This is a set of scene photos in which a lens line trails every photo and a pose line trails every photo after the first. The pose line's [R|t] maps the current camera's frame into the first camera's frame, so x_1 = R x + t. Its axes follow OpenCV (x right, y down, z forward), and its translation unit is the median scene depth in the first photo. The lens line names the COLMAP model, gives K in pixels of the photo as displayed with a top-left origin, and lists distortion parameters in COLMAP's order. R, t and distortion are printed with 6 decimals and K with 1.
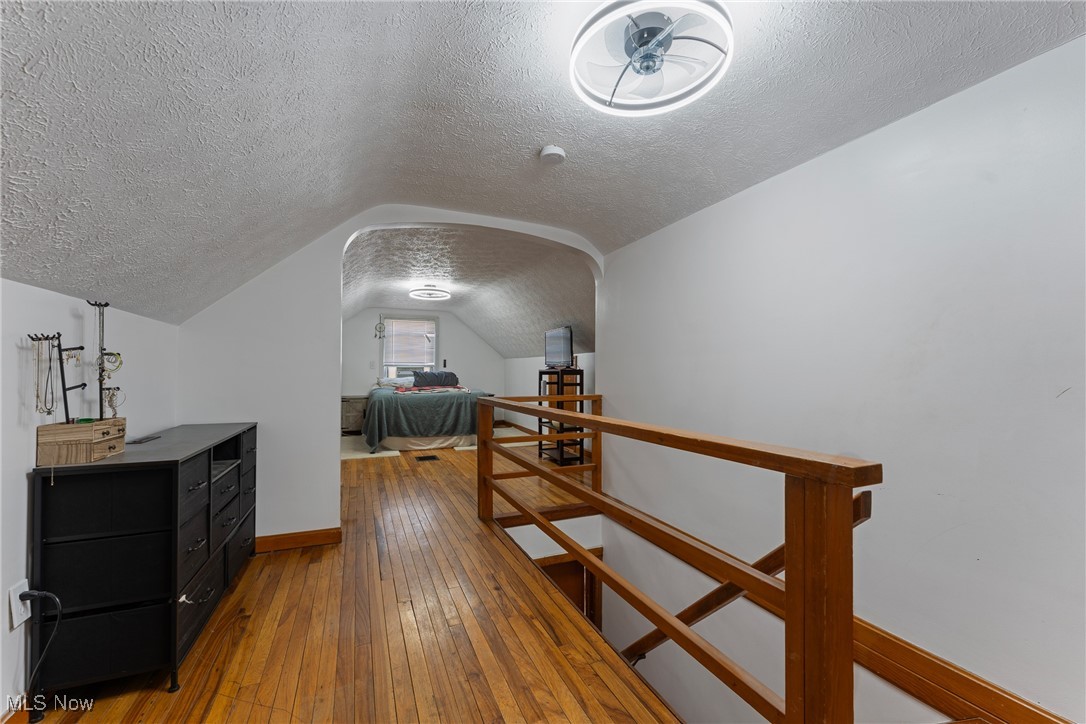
lens RADIAL K [[431.3, 0, 543.0], [0, 431.3, 362.0], [0, 0, 1]] dist [0.000772, 0.000015]
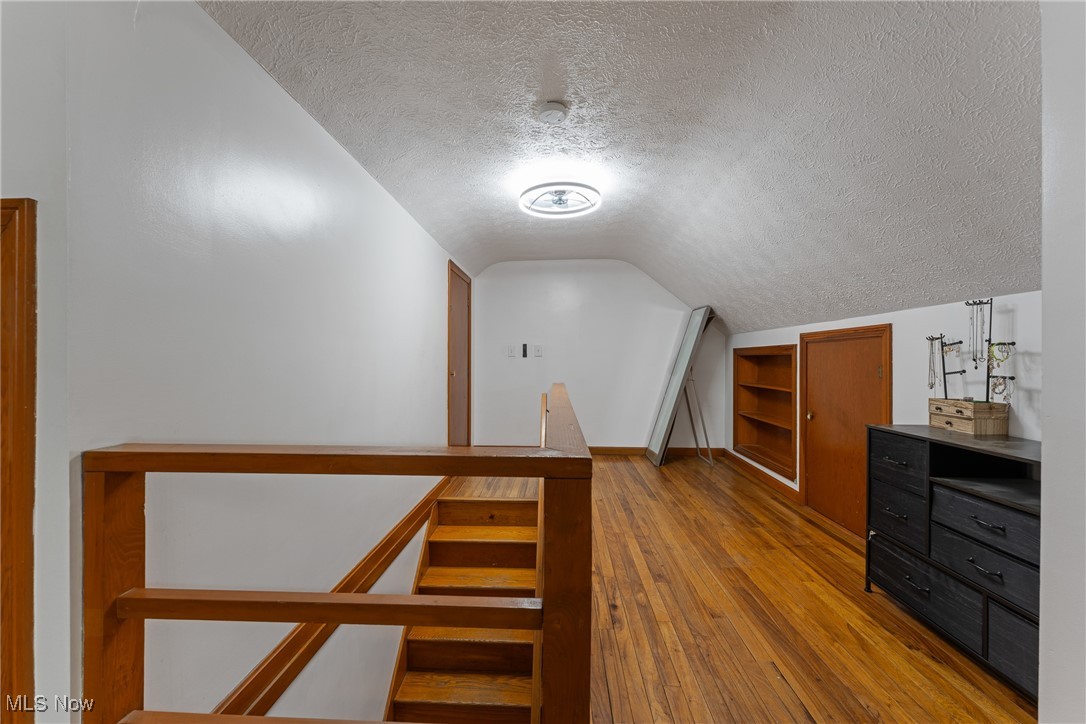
lens RADIAL K [[431.3, 0, 543.0], [0, 431.3, 362.0], [0, 0, 1]] dist [0.000772, 0.000015]
pose [[-0.901509, -0.006637, 0.432710, -0.470441], [-0.016959, 0.999656, -0.019999, 0.067285], [-0.432429, -0.025368, -0.901311, 2.497102]]
